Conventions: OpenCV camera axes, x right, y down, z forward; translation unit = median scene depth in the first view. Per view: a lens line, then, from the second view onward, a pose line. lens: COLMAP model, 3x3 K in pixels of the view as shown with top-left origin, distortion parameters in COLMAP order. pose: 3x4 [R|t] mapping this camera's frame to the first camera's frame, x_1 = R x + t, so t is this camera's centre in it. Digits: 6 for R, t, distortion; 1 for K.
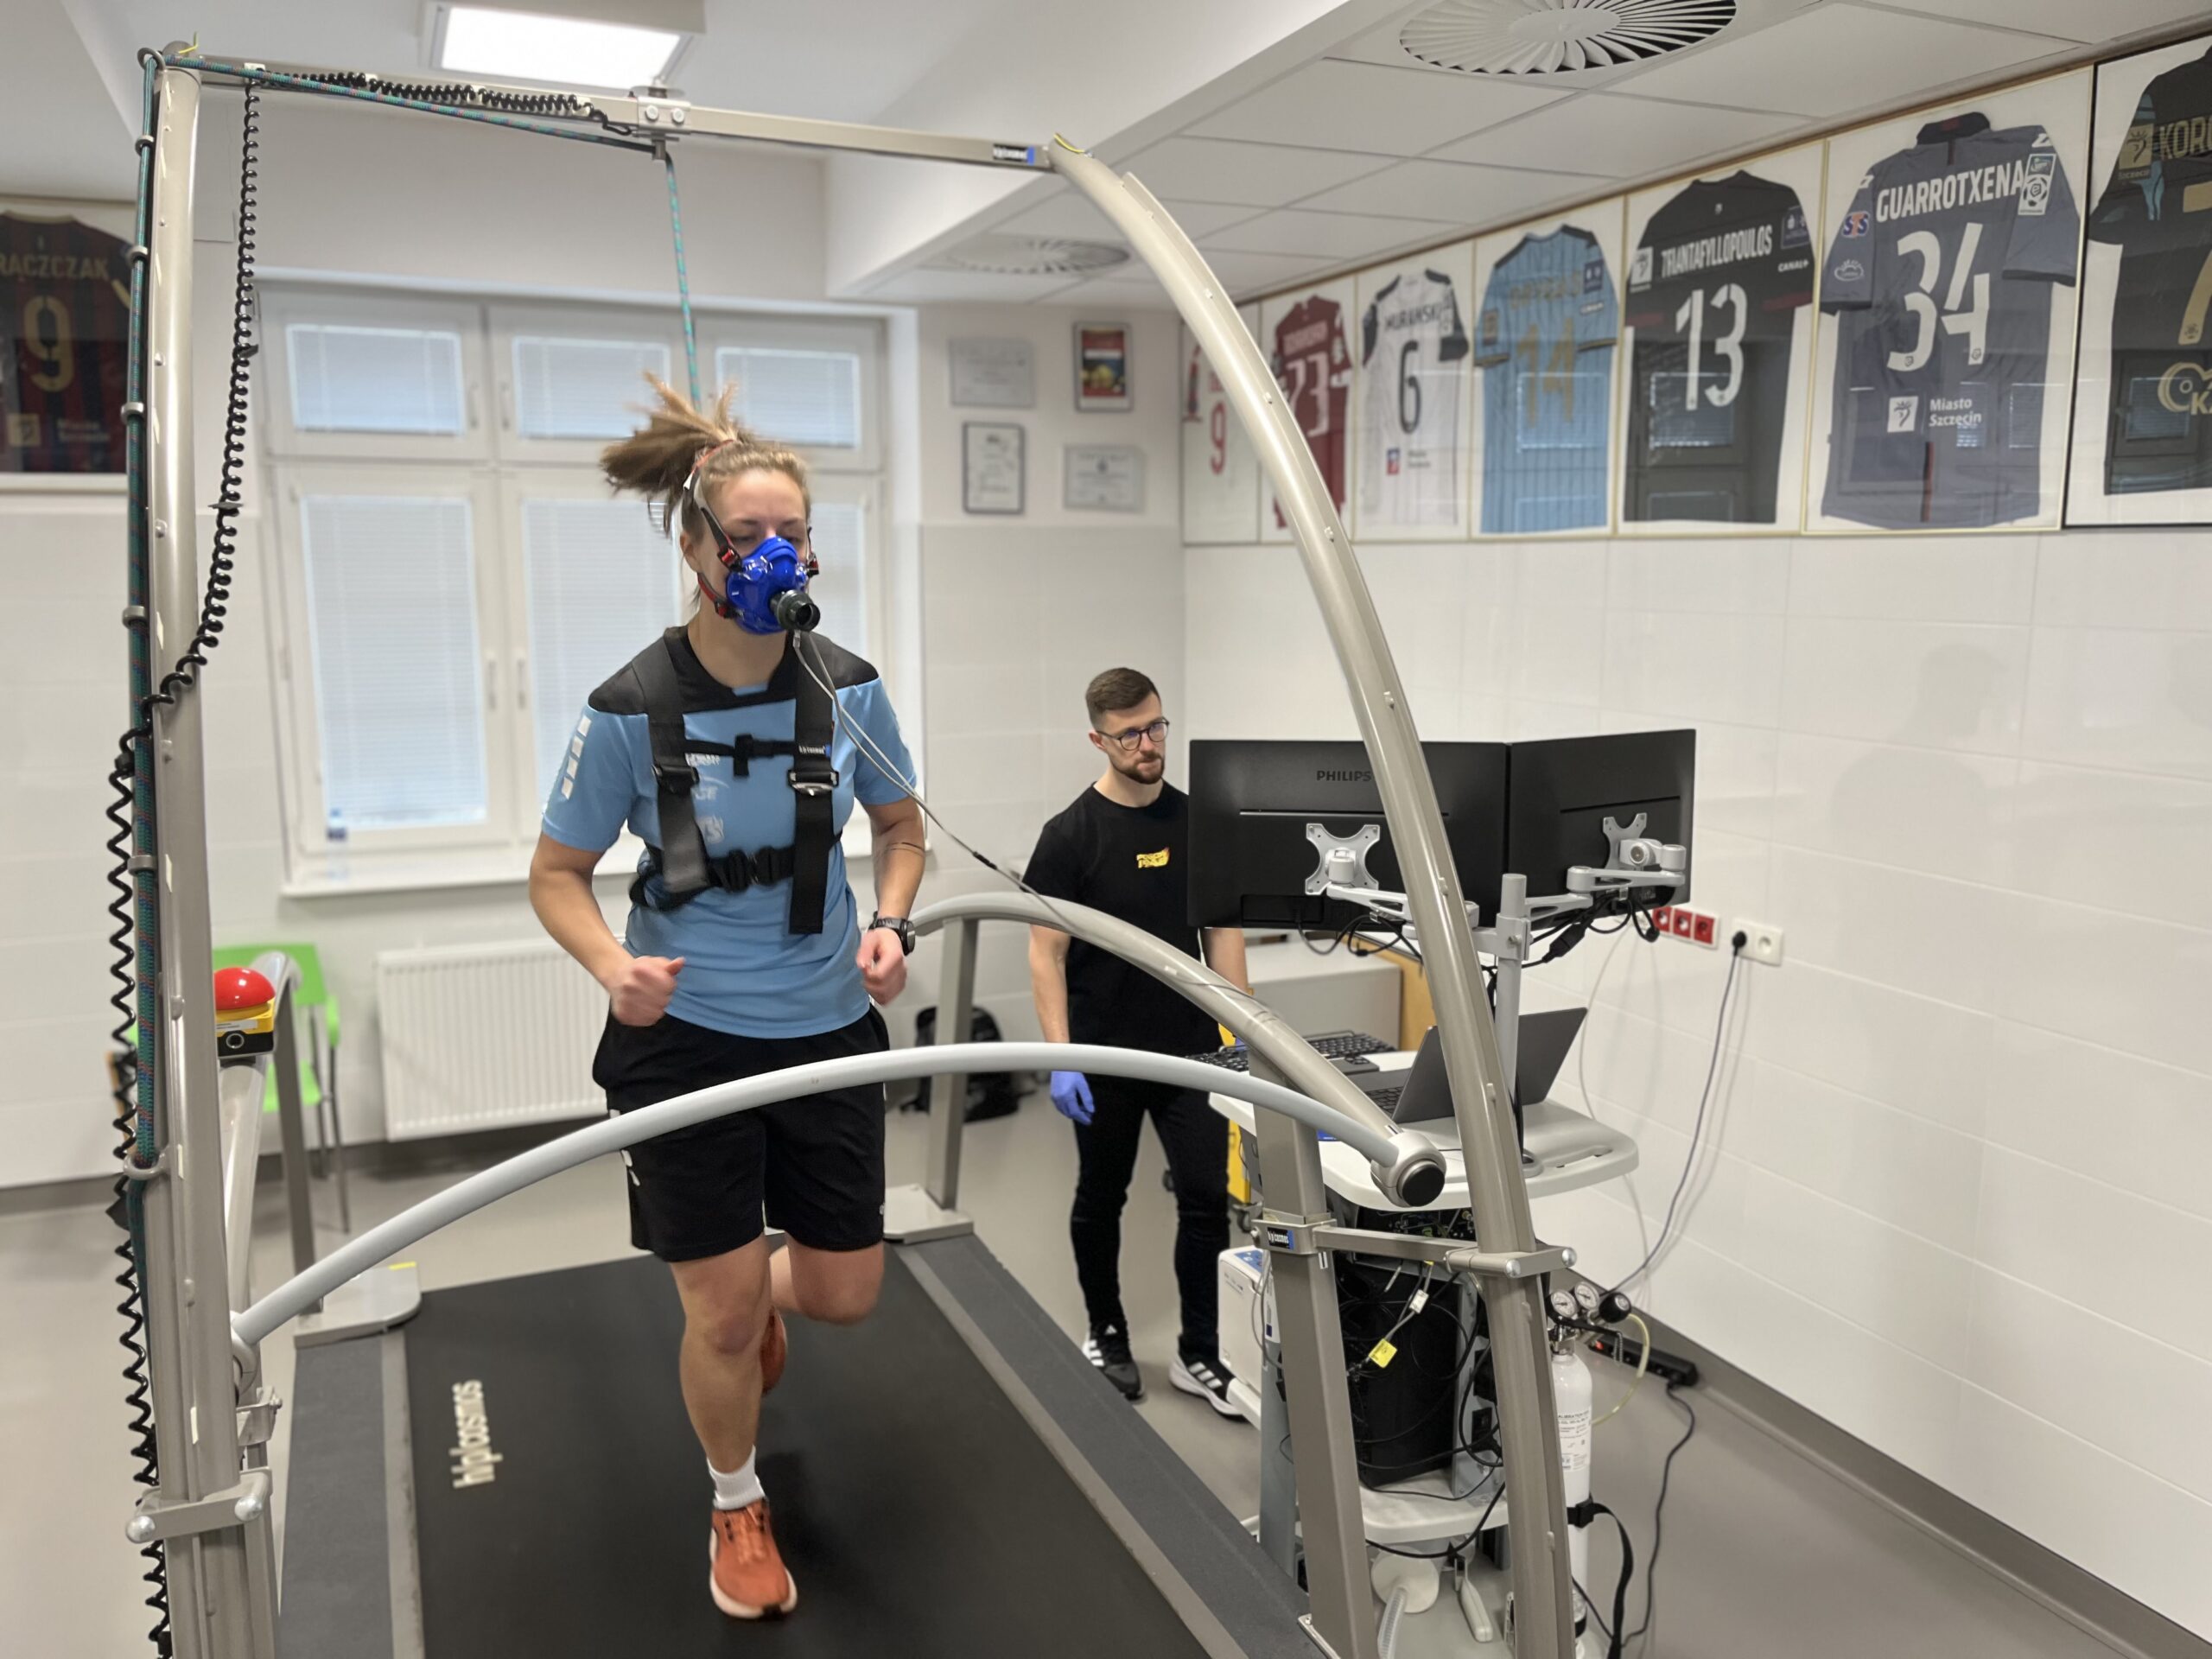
lens RADIAL K [[1684.9, 0, 1106.0], [0, 1684.9, 829.5], [0, 0, 1]] dist [0.085989, -0.116869]
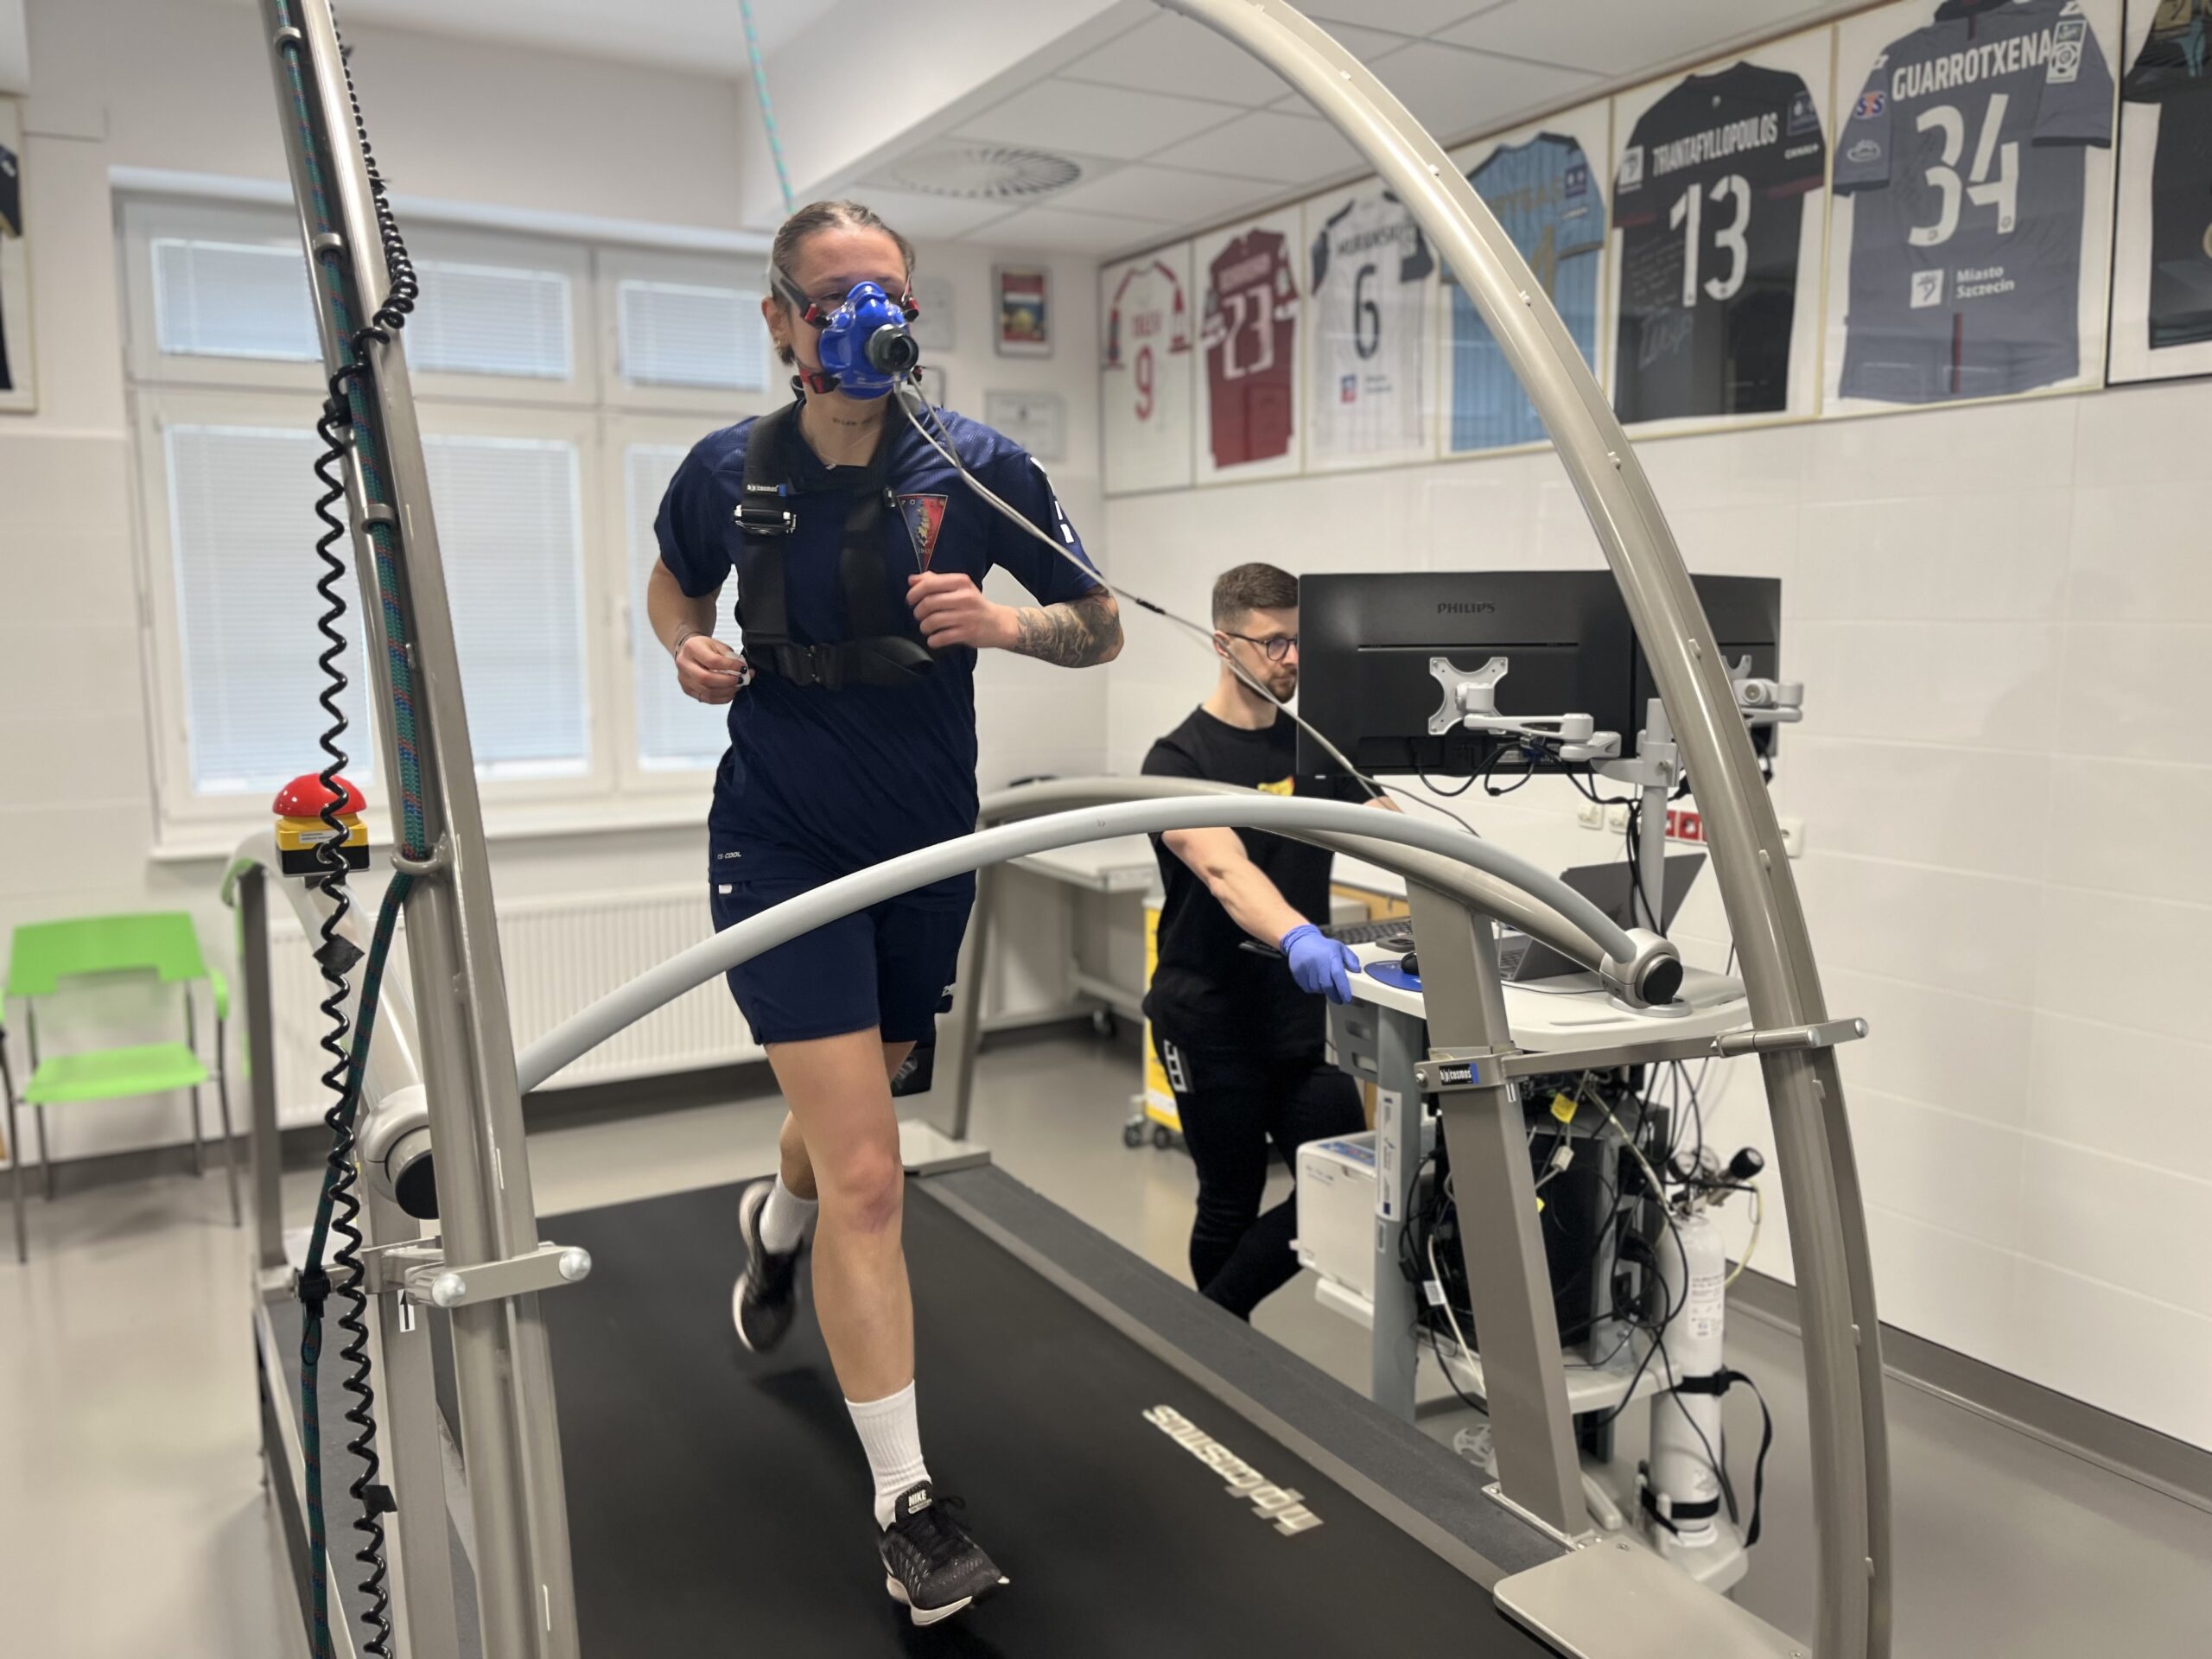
lens RADIAL K [[1689.1, 0, 1097.6], [0, 1689.1, 817.9], [0, 0, 1]] dist [0.087626, -0.124761]
pose [[0.993224, -0.018918, 0.114661, -0.126783], [0.022529, 0.999288, -0.030276, 0.079530], [-0.114007, 0.032654, 0.992943, 0.059367]]
